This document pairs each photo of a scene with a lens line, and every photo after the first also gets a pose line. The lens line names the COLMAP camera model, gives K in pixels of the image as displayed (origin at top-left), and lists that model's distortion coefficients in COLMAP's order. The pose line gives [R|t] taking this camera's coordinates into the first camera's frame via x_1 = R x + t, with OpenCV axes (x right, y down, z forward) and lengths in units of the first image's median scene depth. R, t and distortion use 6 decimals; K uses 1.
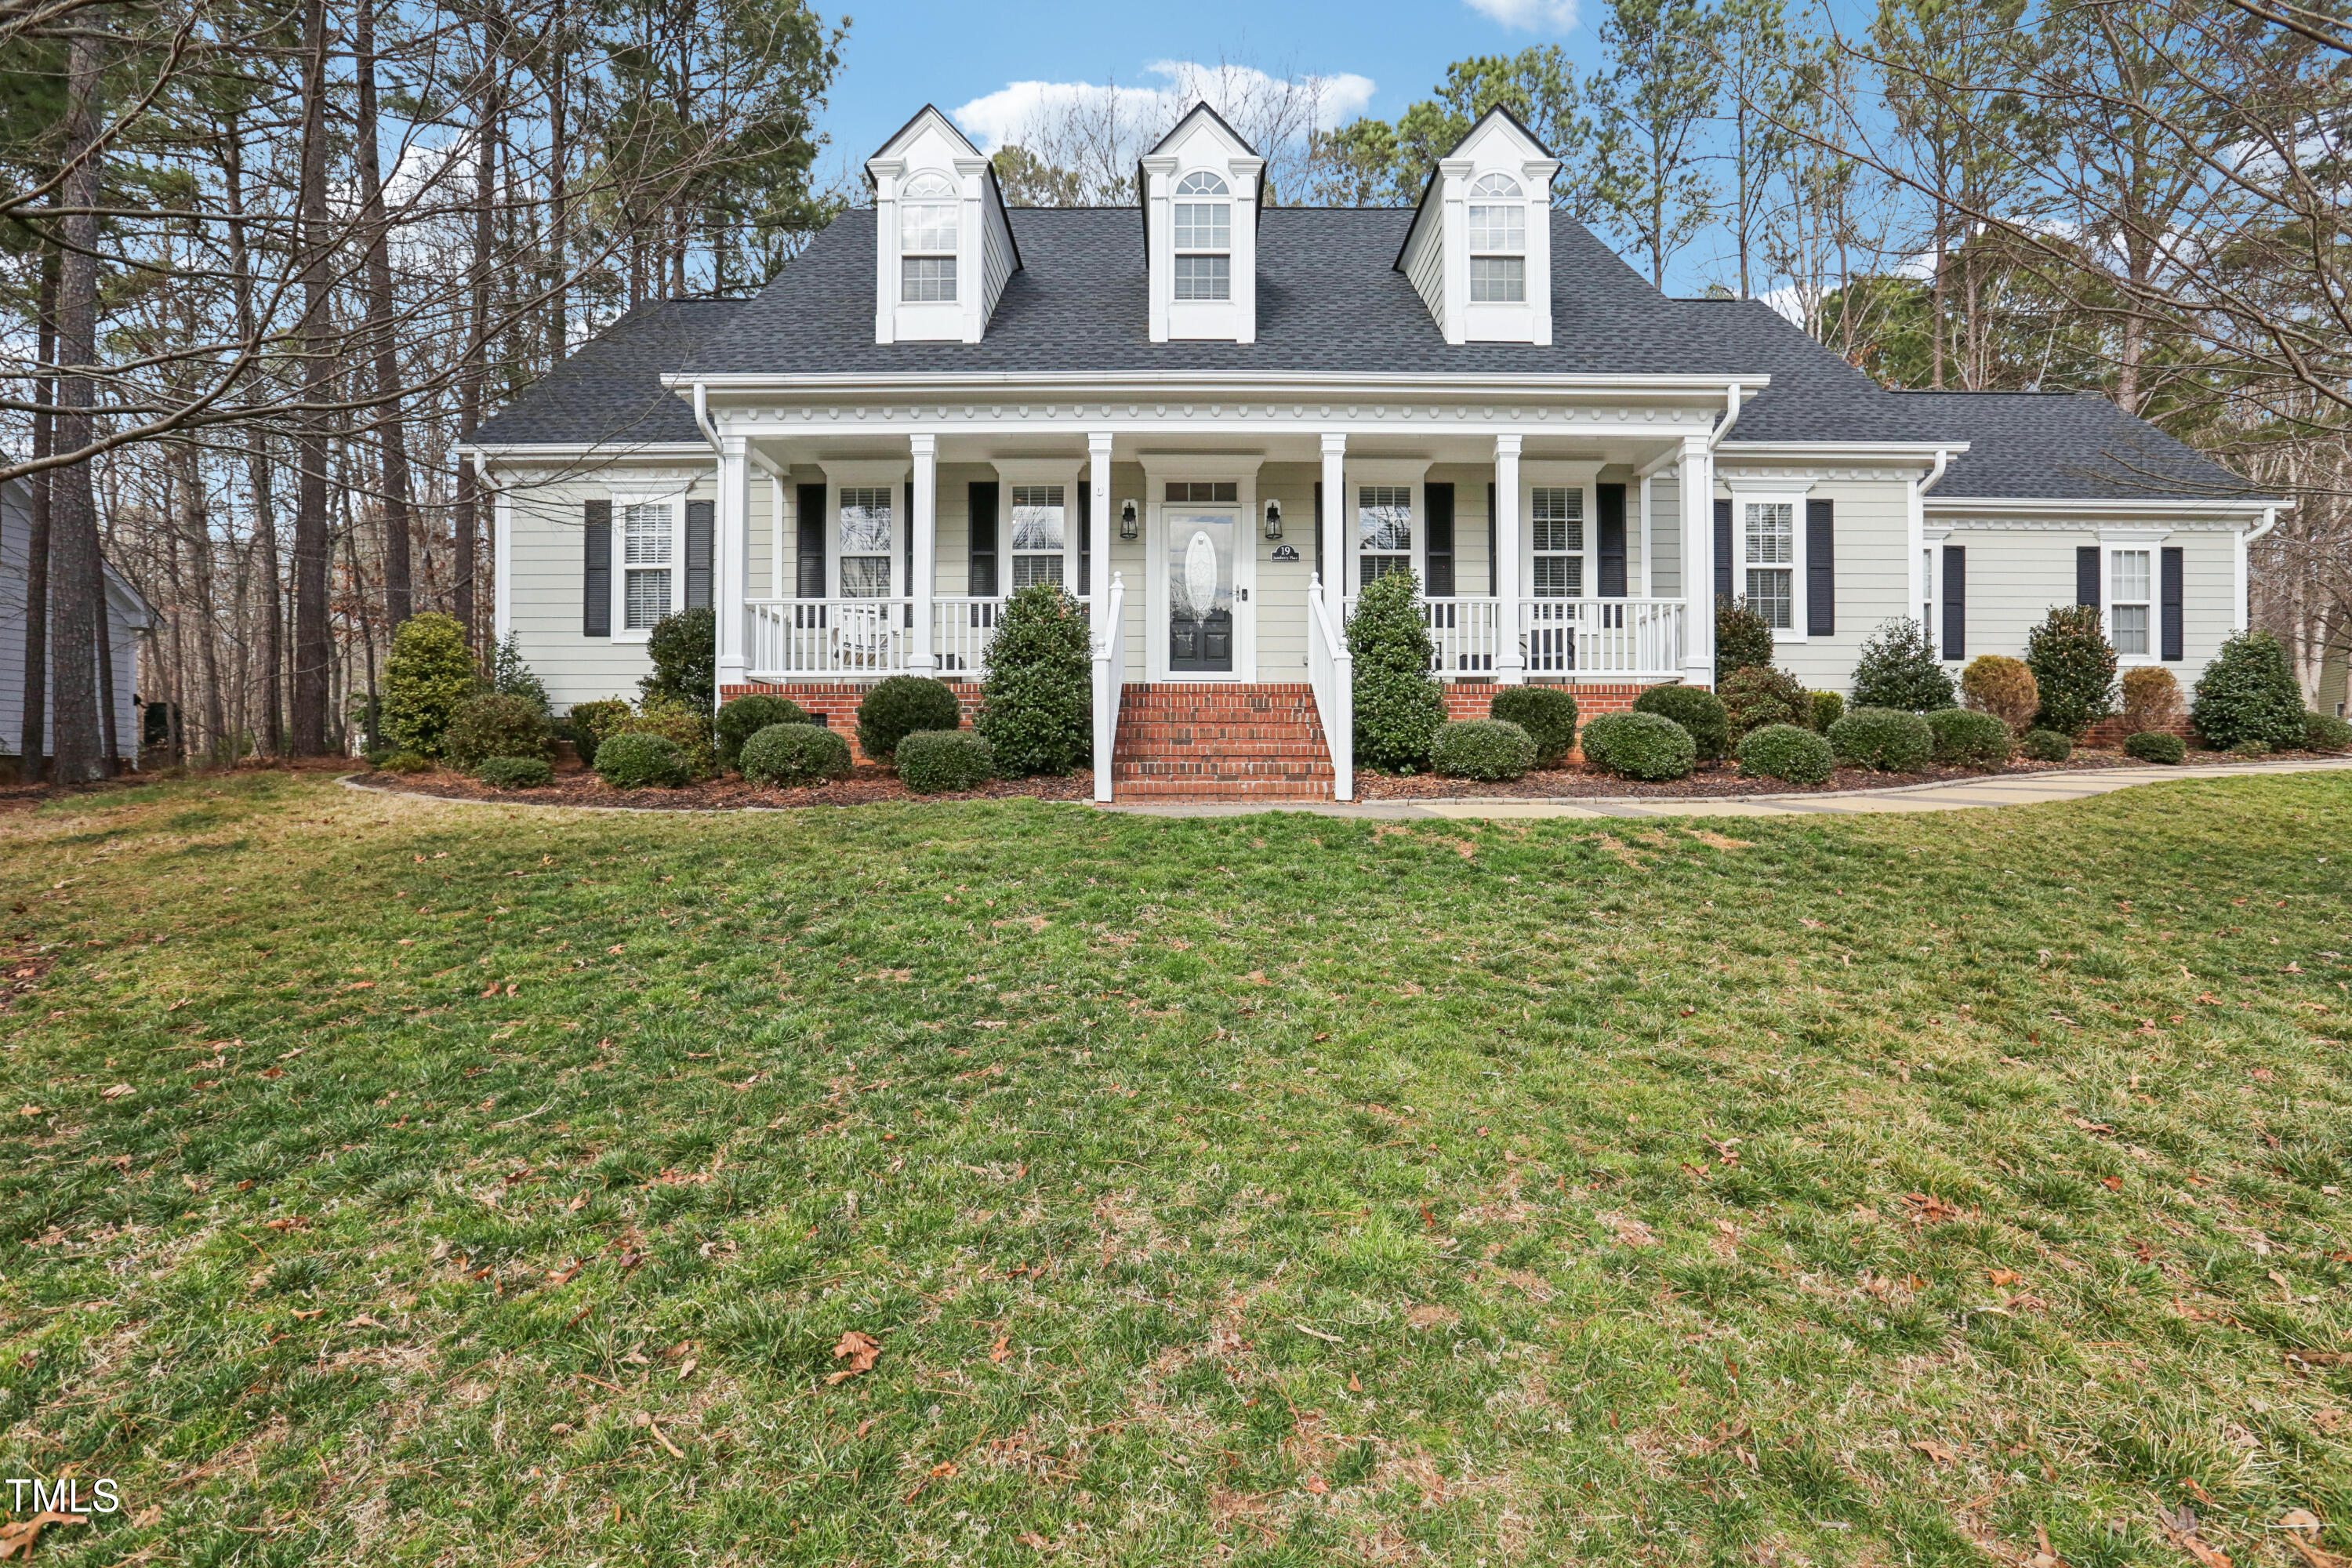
lens RADIAL K [[1133.5, 0, 1174.3], [0, 1133.5, 781.2], [0, 0, 1]] dist [-0.059920, 0.014730]
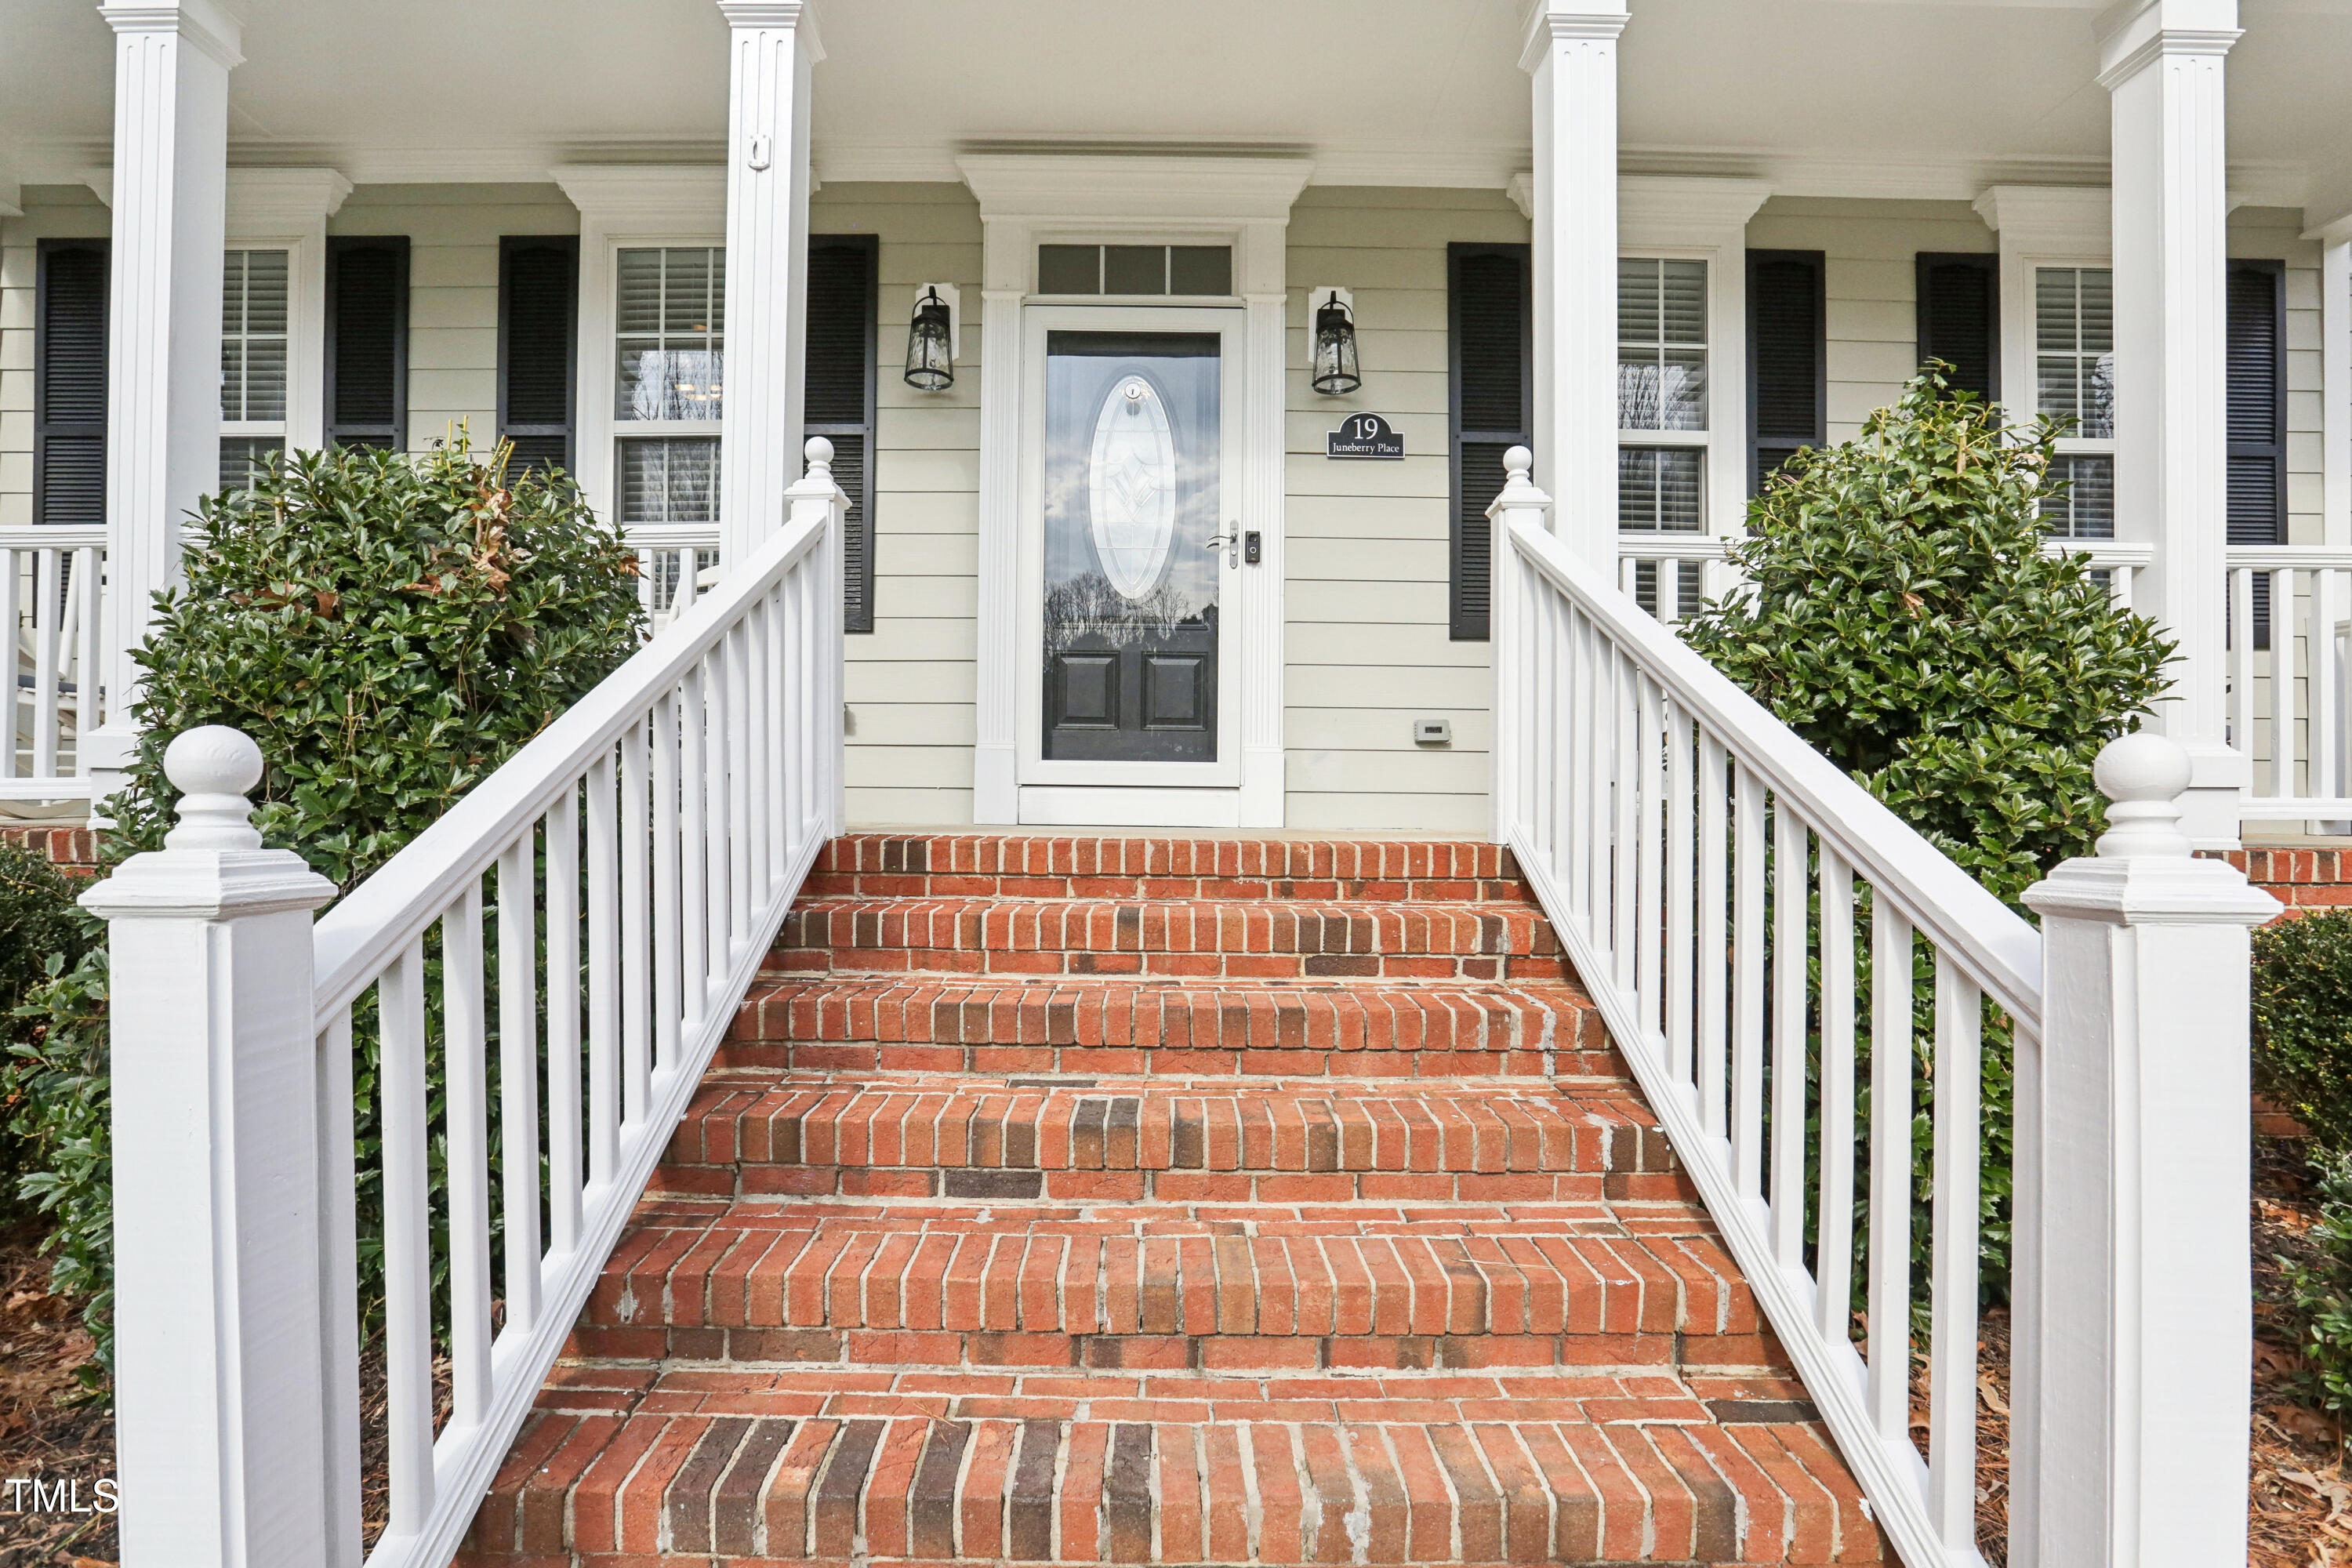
lens RADIAL K [[1133.5, 0, 1171.8], [0, 1133.5, 788.4], [0, 0, 1]] dist [-0.059920, 0.014730]
pose [[0.999793, 0.005998, 0.019437, 0.030157], [-0.005955, 0.999980, -0.002236, -0.087998], [-0.019450, 0.002120, 0.999809, 0.644277]]
